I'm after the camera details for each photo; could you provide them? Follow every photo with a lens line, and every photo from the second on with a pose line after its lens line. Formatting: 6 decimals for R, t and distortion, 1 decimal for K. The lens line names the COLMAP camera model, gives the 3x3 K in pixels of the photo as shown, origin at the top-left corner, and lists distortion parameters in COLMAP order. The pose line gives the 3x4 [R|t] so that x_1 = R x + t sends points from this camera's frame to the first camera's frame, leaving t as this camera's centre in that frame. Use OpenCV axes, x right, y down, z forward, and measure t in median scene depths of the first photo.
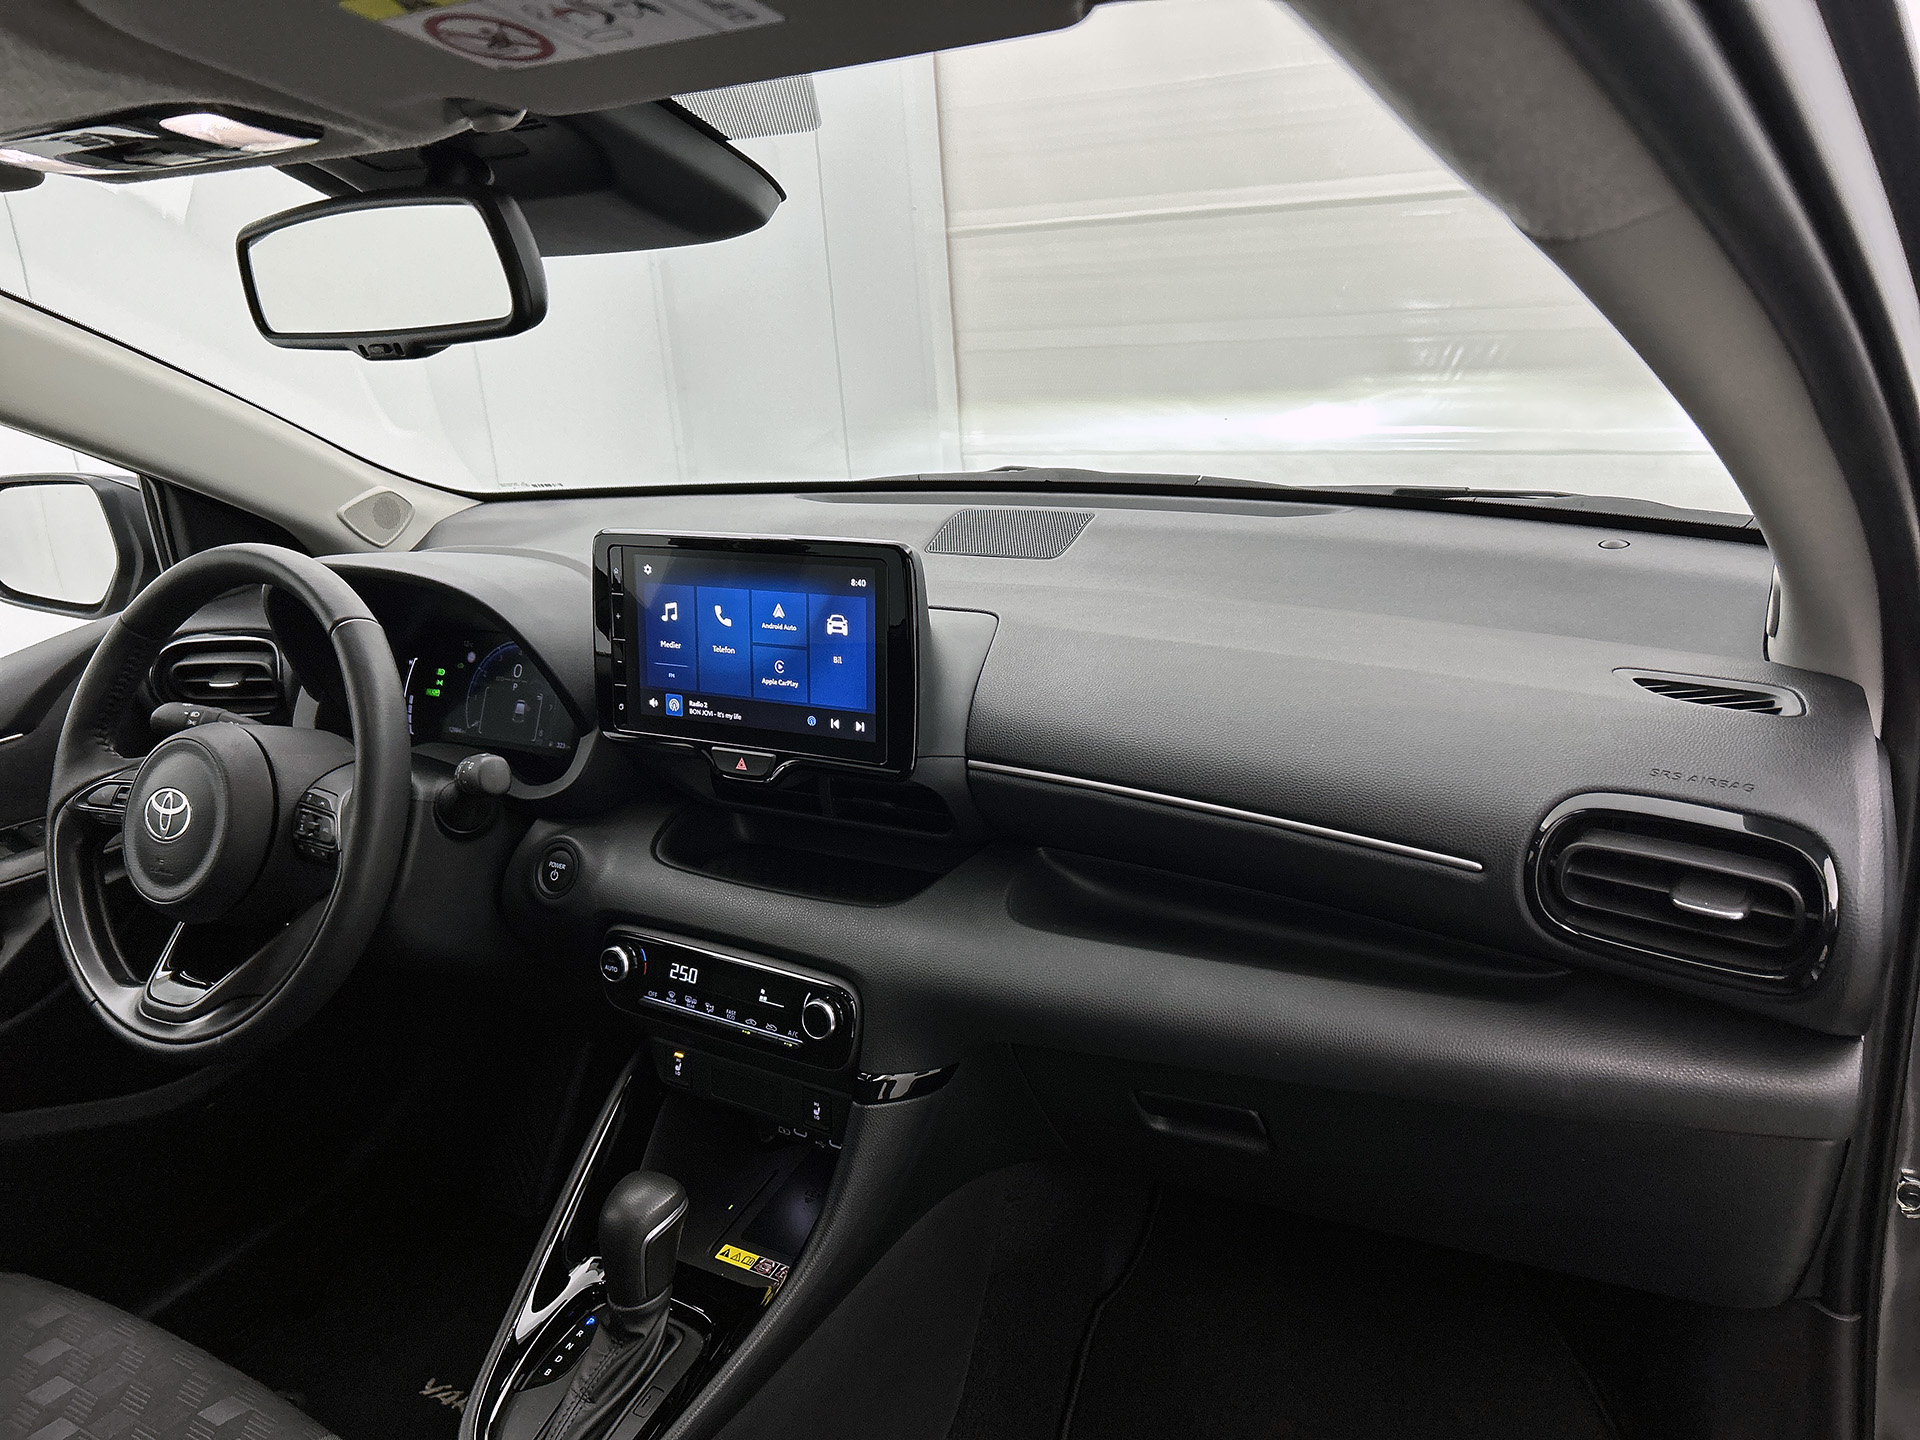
lens RADIAL K [[1447.8, 0, 946.5], [0, 1447.8, 714.6], [0, 0, 1]] dist [0.088555, -0.095144]
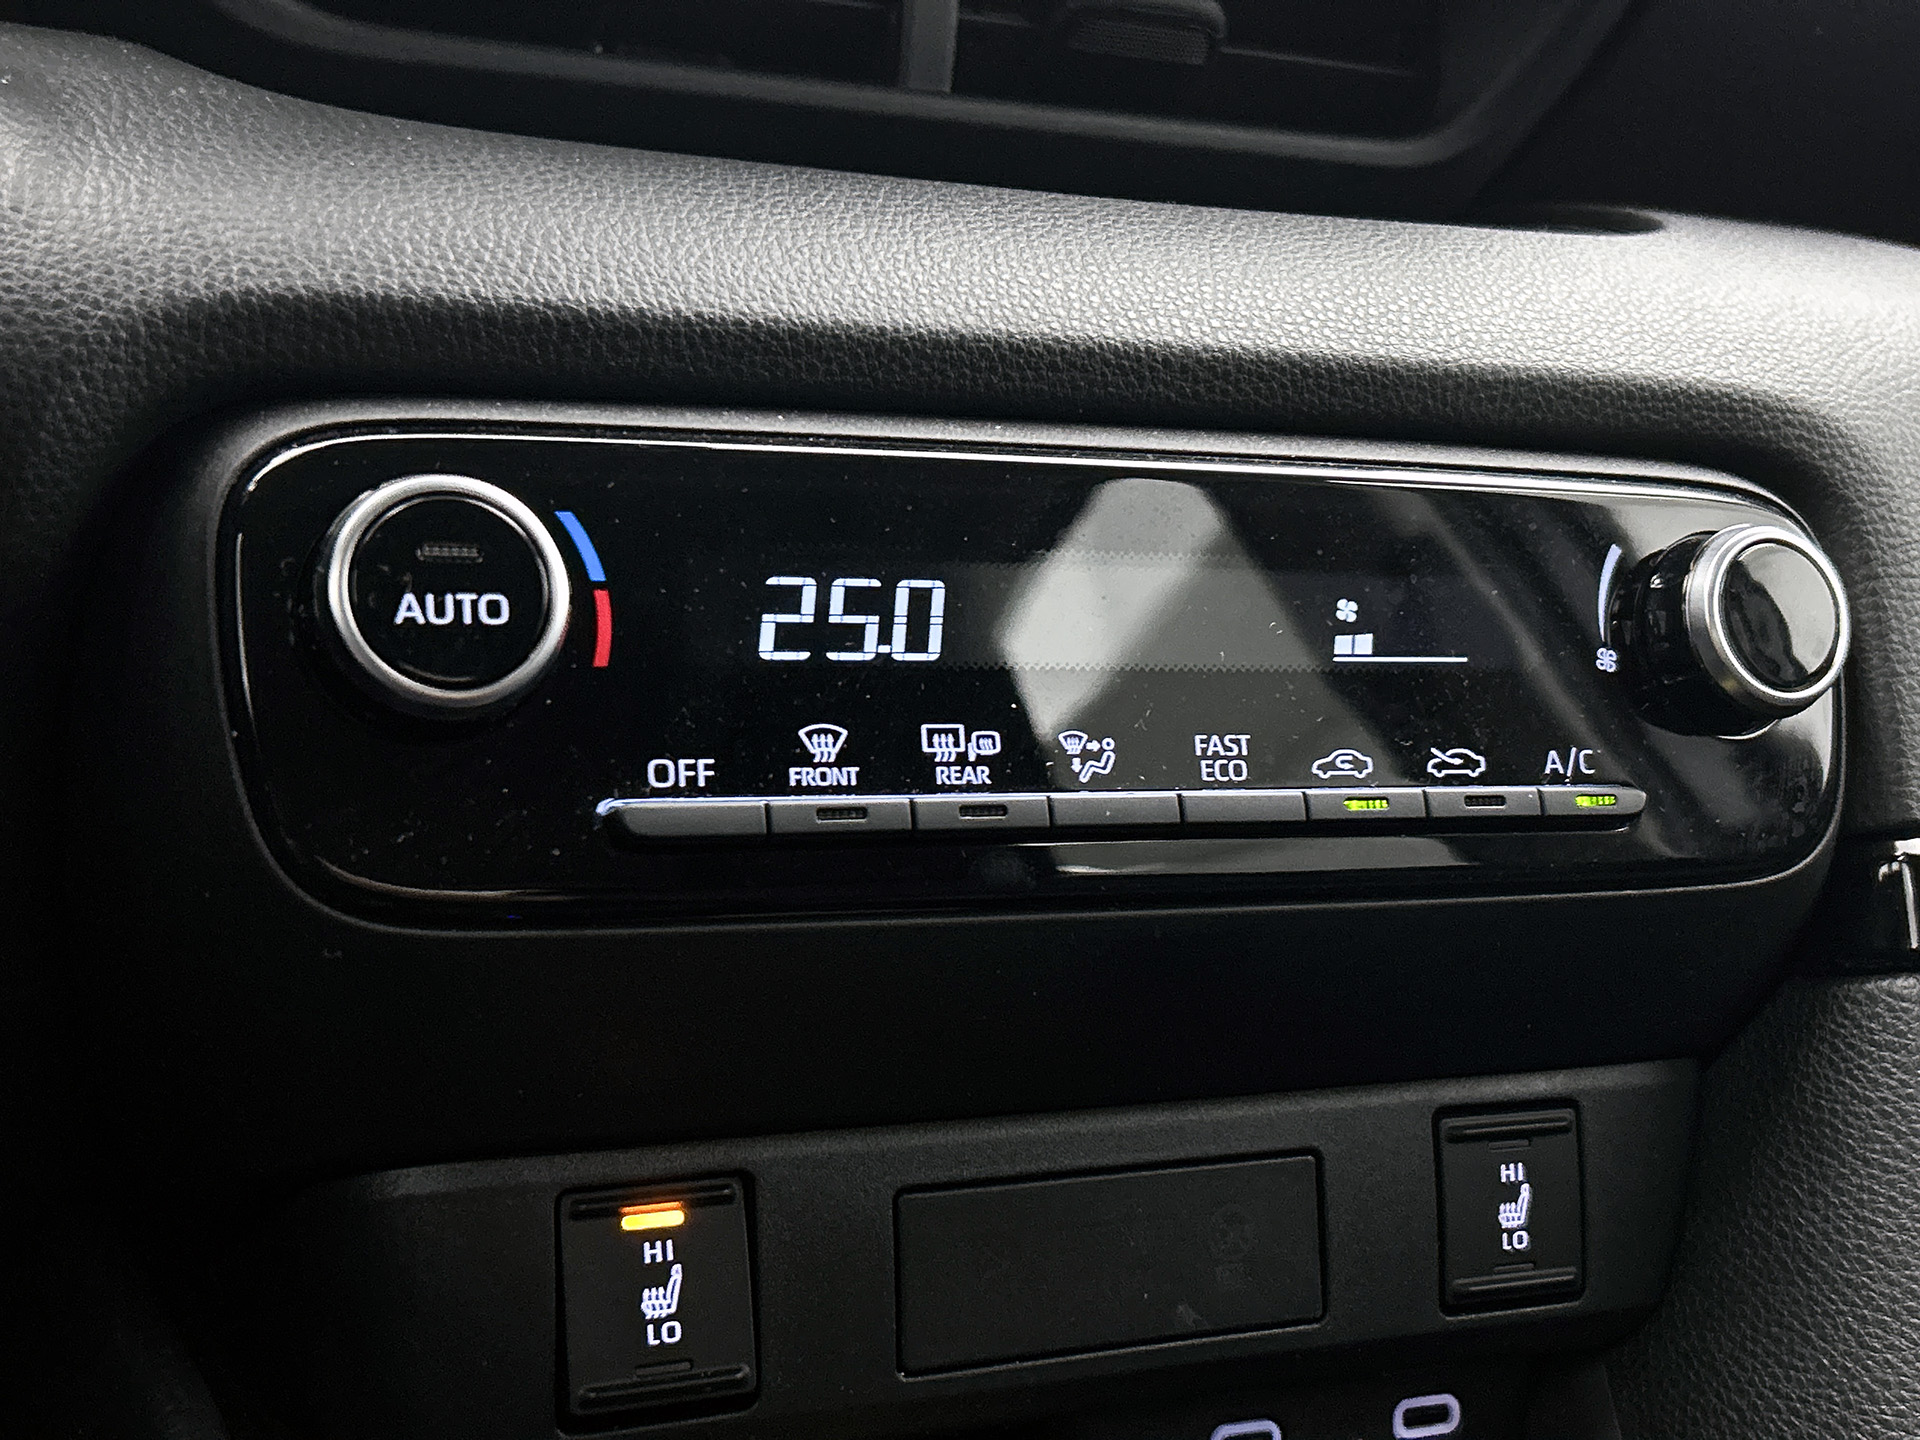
lens RADIAL K [[2250.8, 0, 891.7], [0, 2250.8, 723.0], [0, 0, 1]] dist [0.193438, -0.831815]
pose [[0.581267, 0.016581, 0.813544, -0.410984], [0.189123, 0.969661, -0.154889, 0.240856], [-0.791430, 0.243891, 0.560496, 0.880243]]
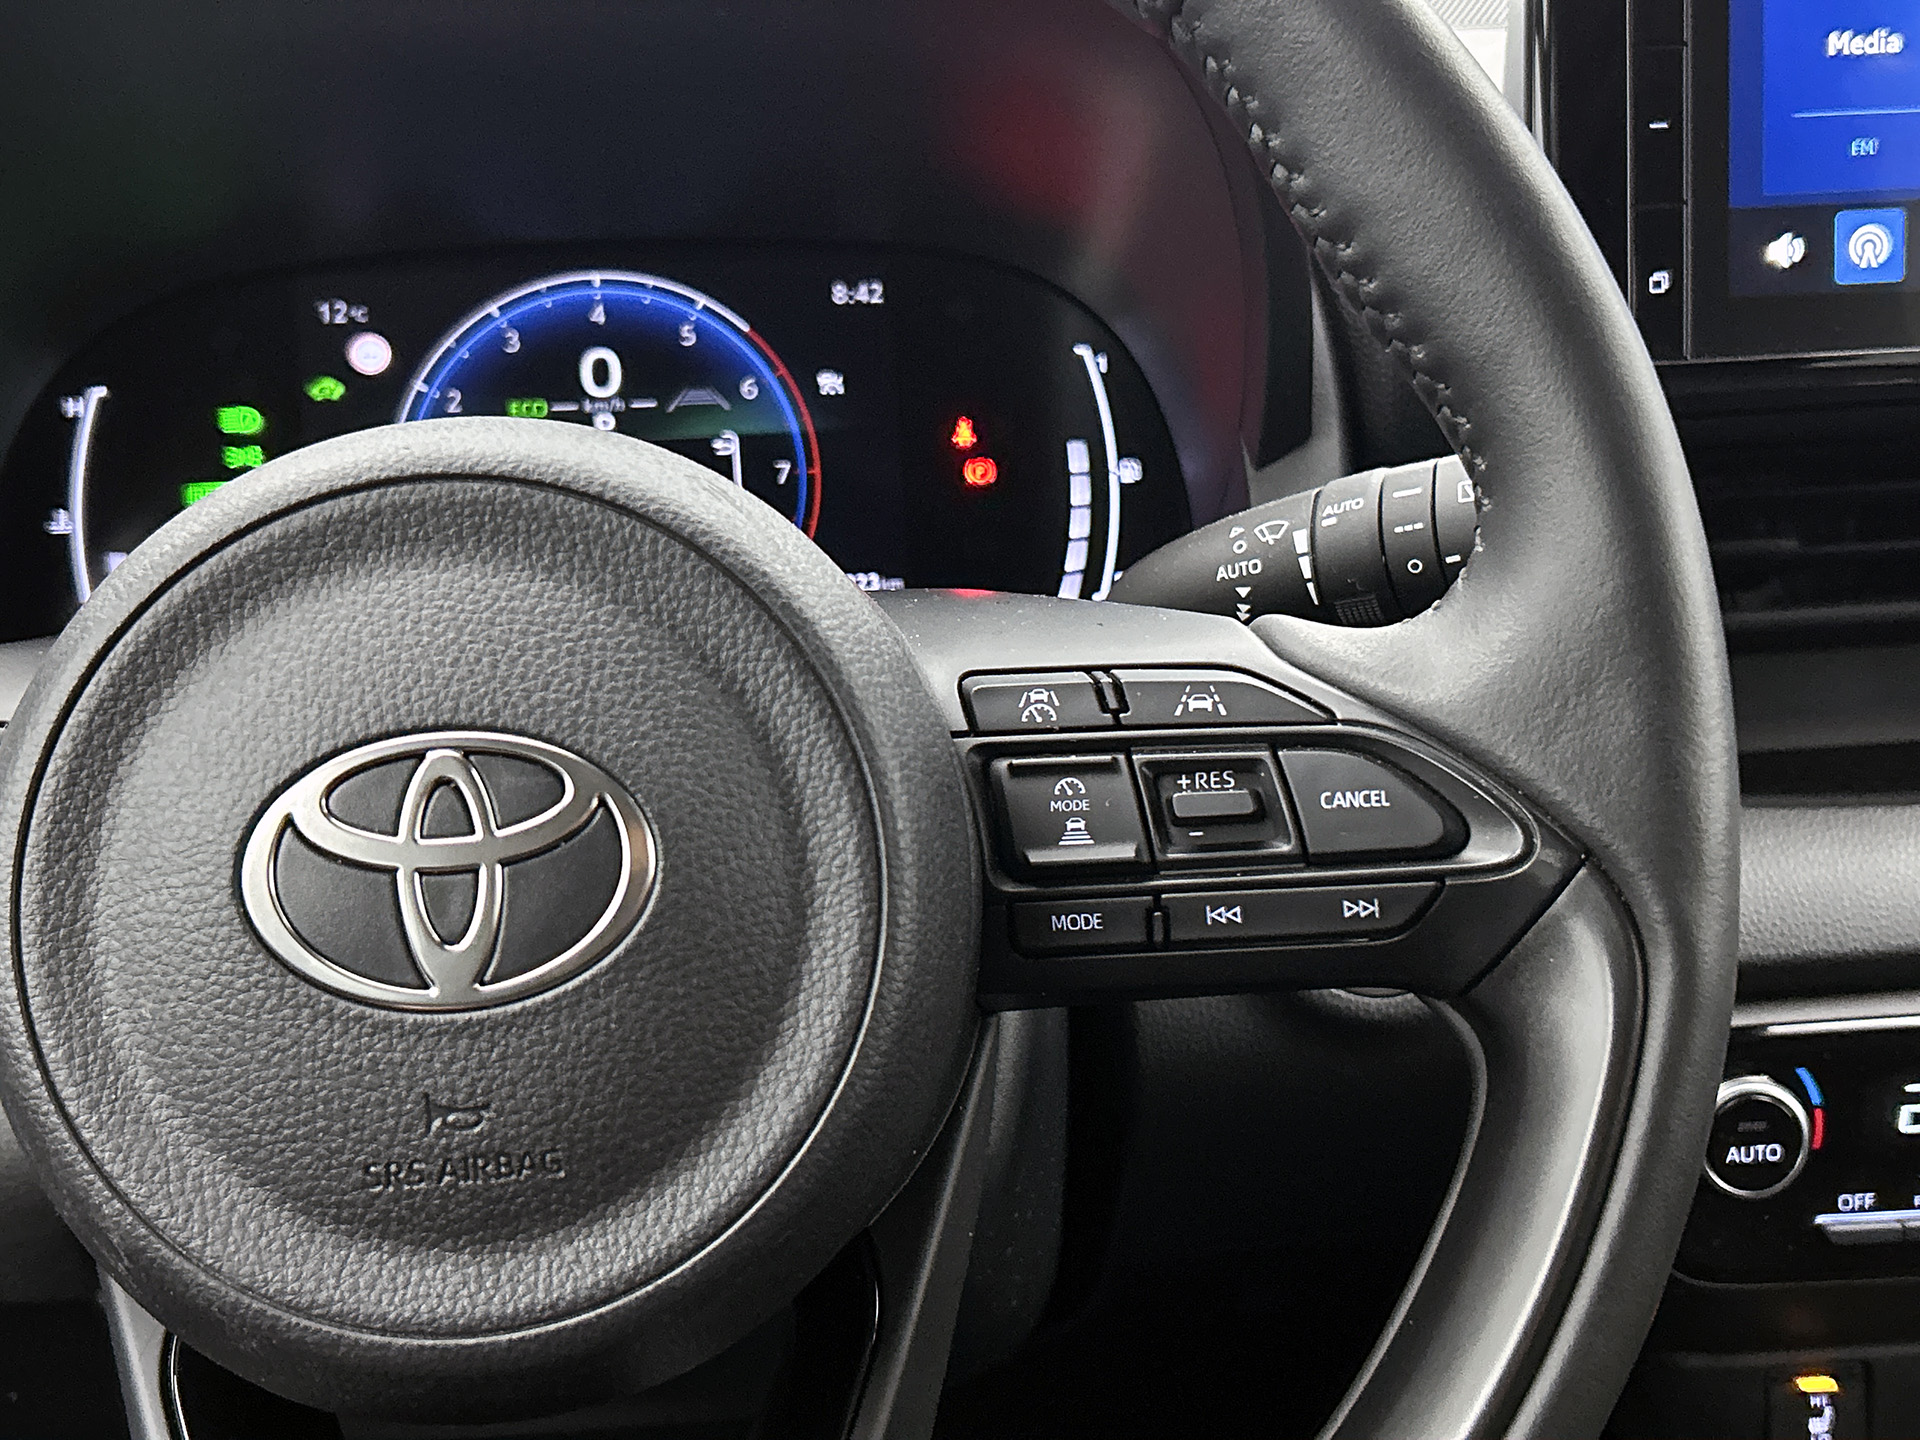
lens RADIAL K [[2285.4, 0, 999.7], [0, 2285.4, 726.8], [0, 0, 1]] dist [0.226723, -0.764062]
pose [[0.809021, -0.139701, 0.570936, -0.645968], [0.155513, 0.987604, 0.021291, 0.055876], [-0.566833, 0.071563, 0.820718, 0.724682]]
